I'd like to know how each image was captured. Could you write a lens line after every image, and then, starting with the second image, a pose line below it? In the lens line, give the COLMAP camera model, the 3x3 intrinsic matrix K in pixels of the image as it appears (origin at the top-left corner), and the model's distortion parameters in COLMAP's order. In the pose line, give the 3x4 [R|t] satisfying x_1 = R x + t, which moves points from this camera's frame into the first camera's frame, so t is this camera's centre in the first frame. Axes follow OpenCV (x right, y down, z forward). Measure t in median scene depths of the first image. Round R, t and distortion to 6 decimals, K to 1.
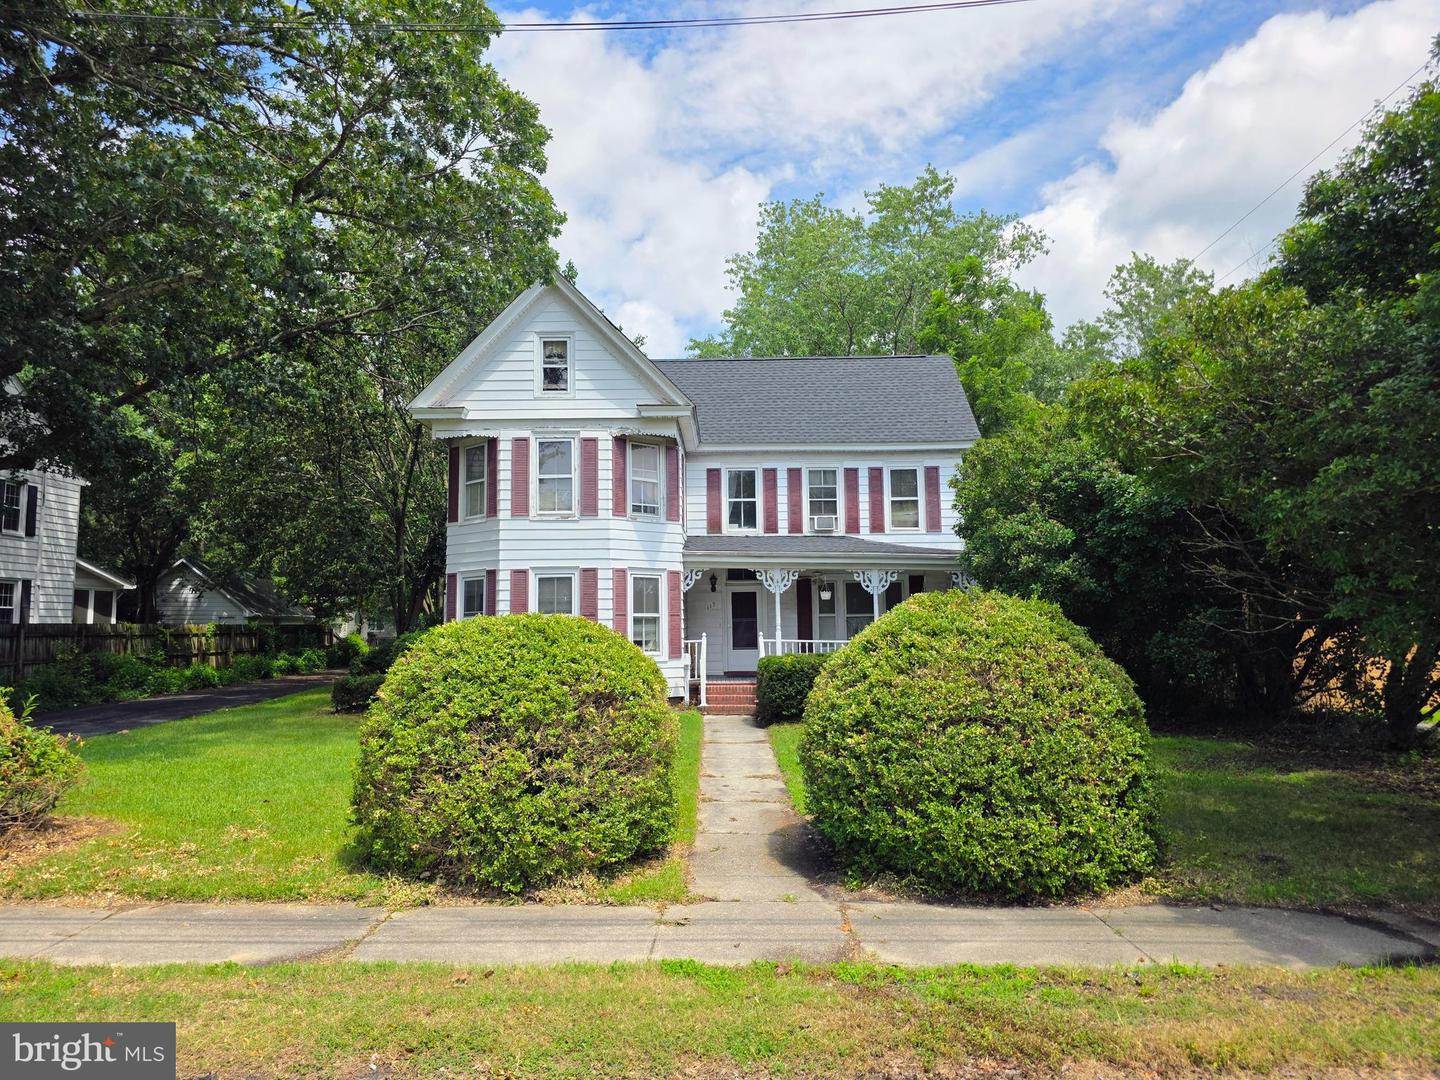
lens RADIAL K [[968.3, 0, 715.5], [0, 968.3, 534.5], [0, 0, 1]] dist [0.033551, -0.026569]
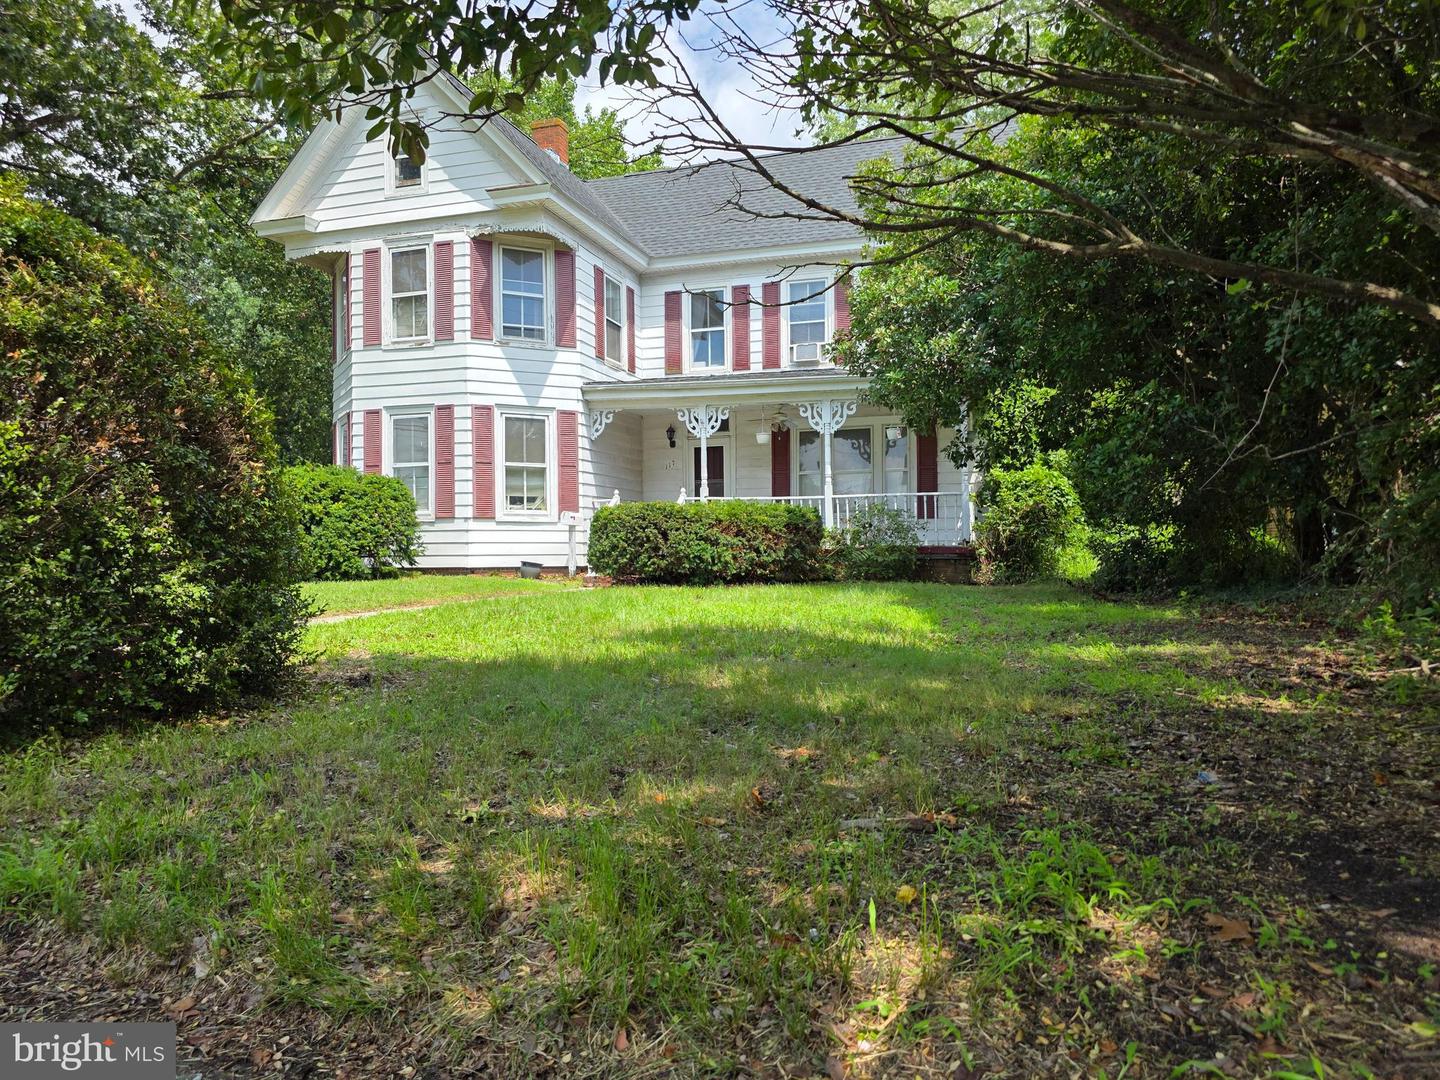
lens RADIAL K [[968.3, 0, 723.4], [0, 968.3, 564.0], [0, 0, 1]] dist [0.033551, -0.026569]
pose [[0.954380, 0.007102, -0.298510, 0.323226], [0.024614, 0.994443, 0.102355, 0.085787], [0.297578, -0.105033, 0.948902, 0.270547]]
